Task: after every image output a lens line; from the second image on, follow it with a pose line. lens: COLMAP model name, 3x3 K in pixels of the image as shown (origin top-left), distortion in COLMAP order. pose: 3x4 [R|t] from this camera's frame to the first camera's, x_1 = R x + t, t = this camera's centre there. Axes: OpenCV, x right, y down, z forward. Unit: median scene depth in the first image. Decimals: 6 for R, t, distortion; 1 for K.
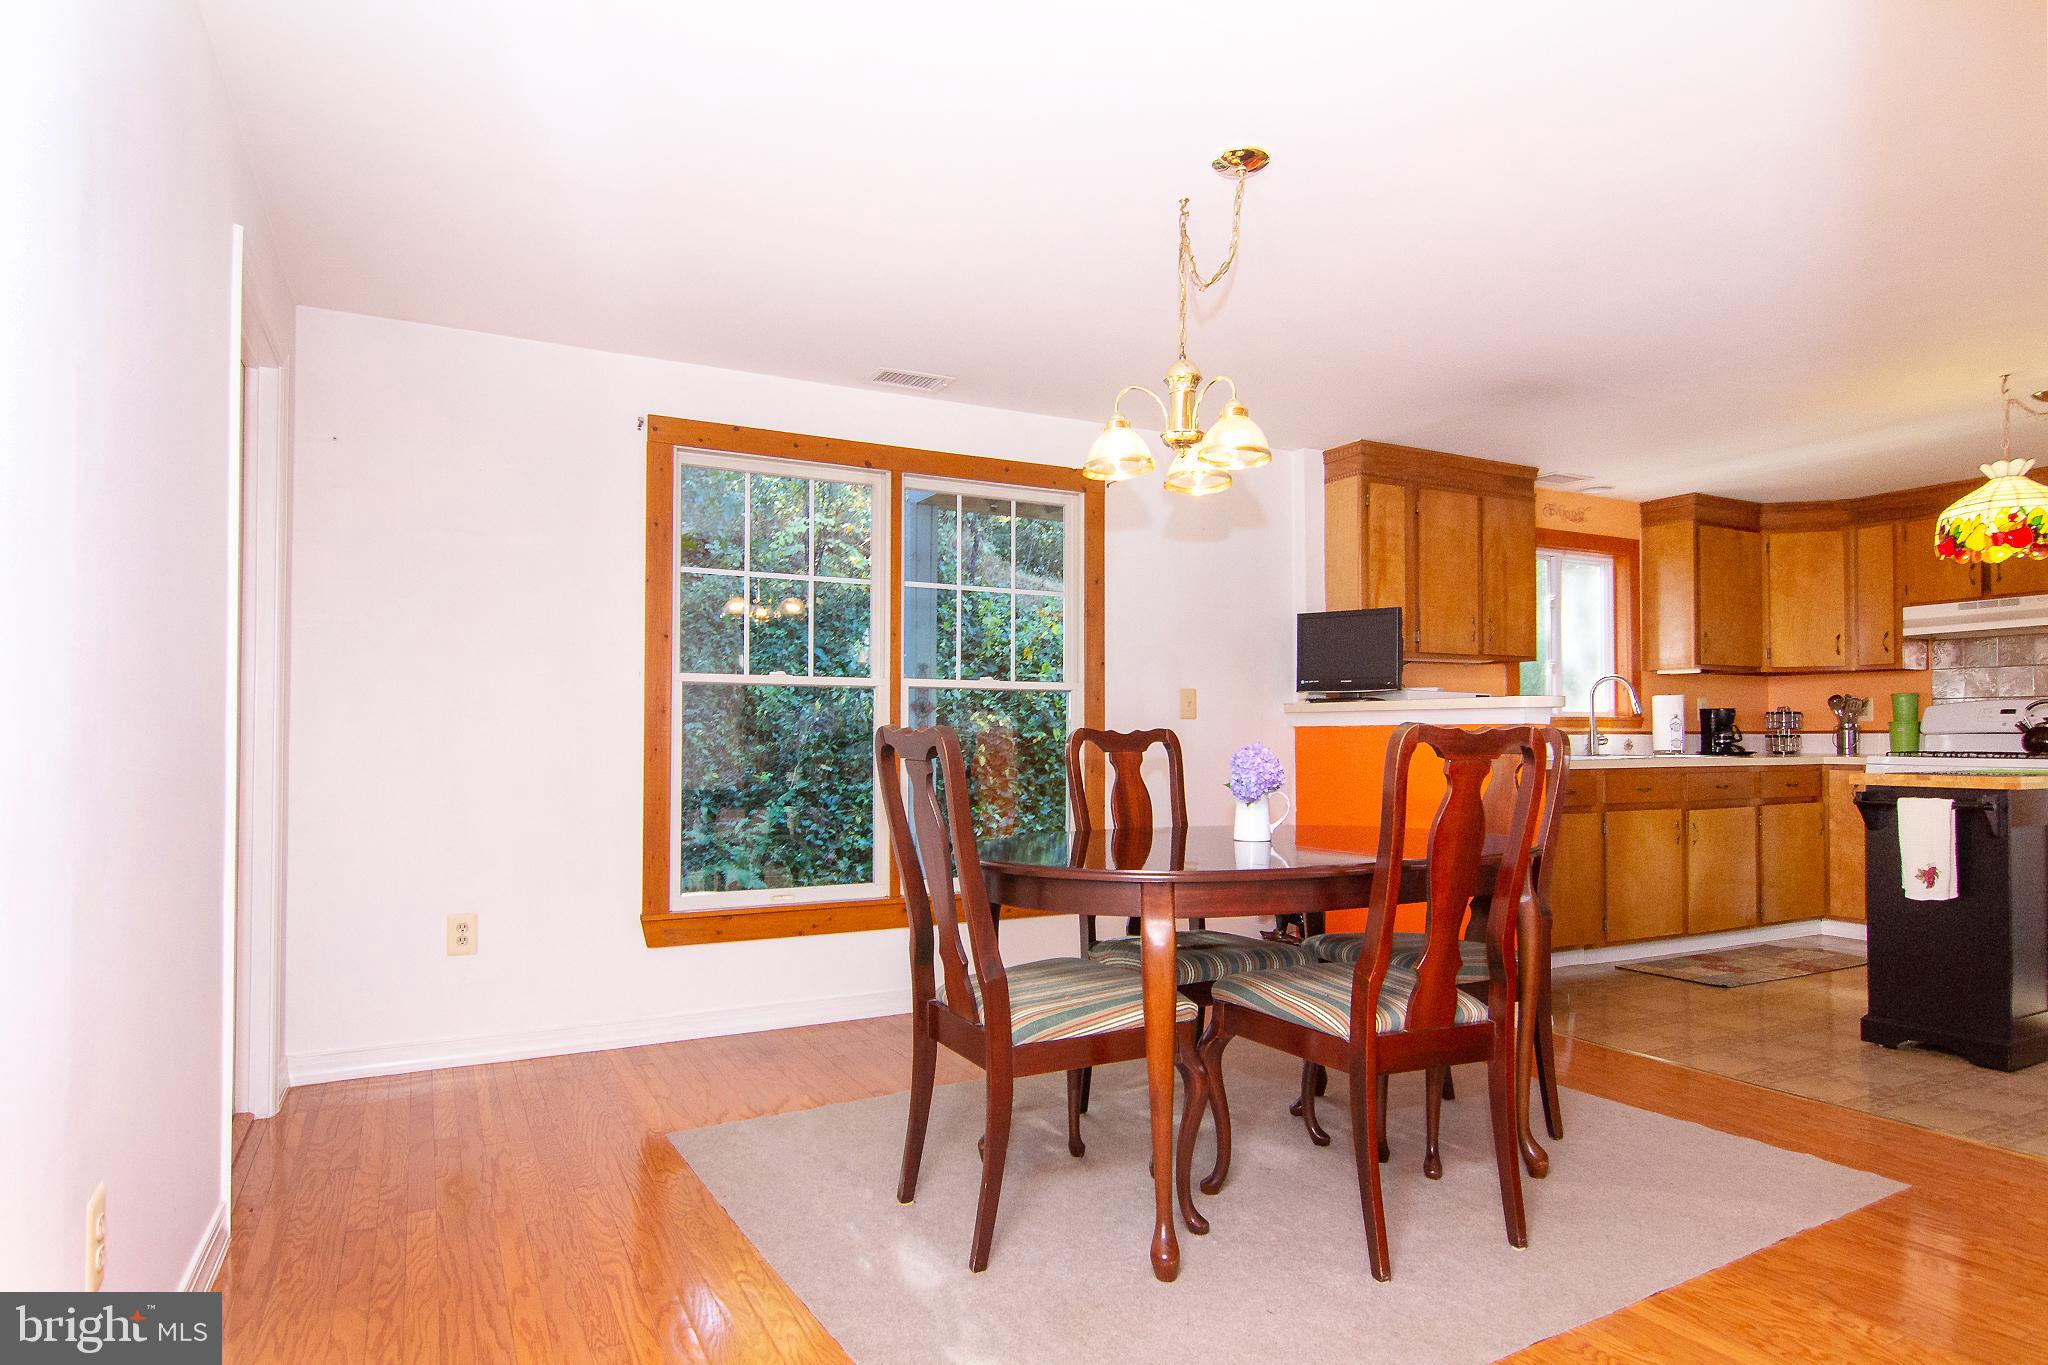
lens RADIAL K [[1189.6, 0, 1033.5], [0, 1189.6, 695.1], [0, 0, 1]] dist [-0.009043, -0.003000]
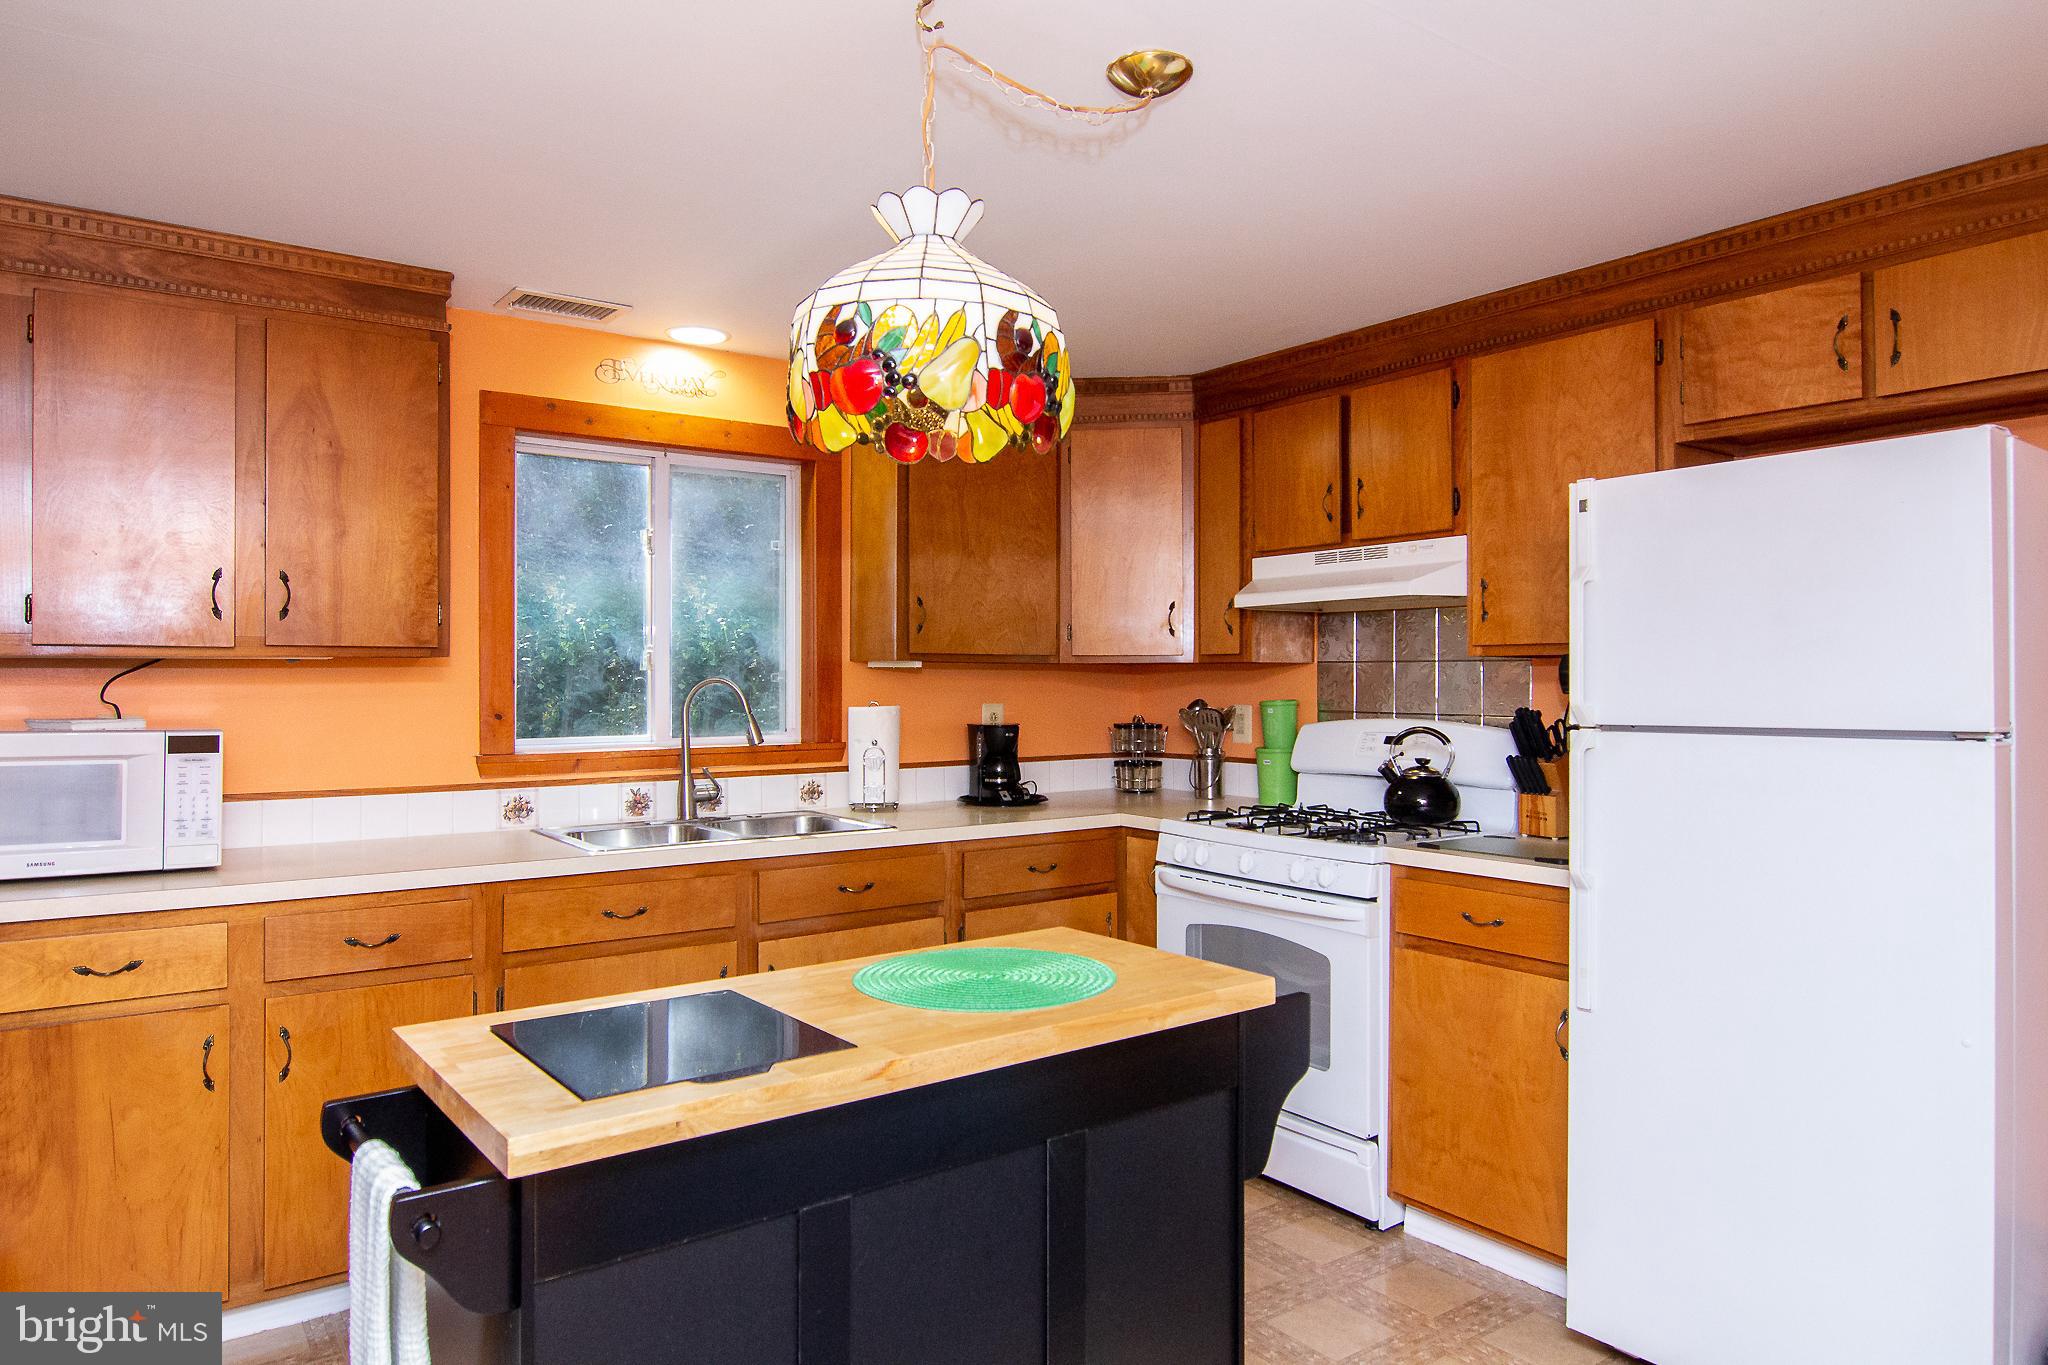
lens RADIAL K [[1313.3, 0, 1022.8], [0, 1313.3, 679.5], [0, 0, 1]] dist [-0.007660, -0.002480]
pose [[0.988508, -0.001766, 0.151161, 0.559125], [-0.003309, 0.999440, 0.033312, -0.037725], [-0.151135, -0.033430, 0.987948, 0.395233]]
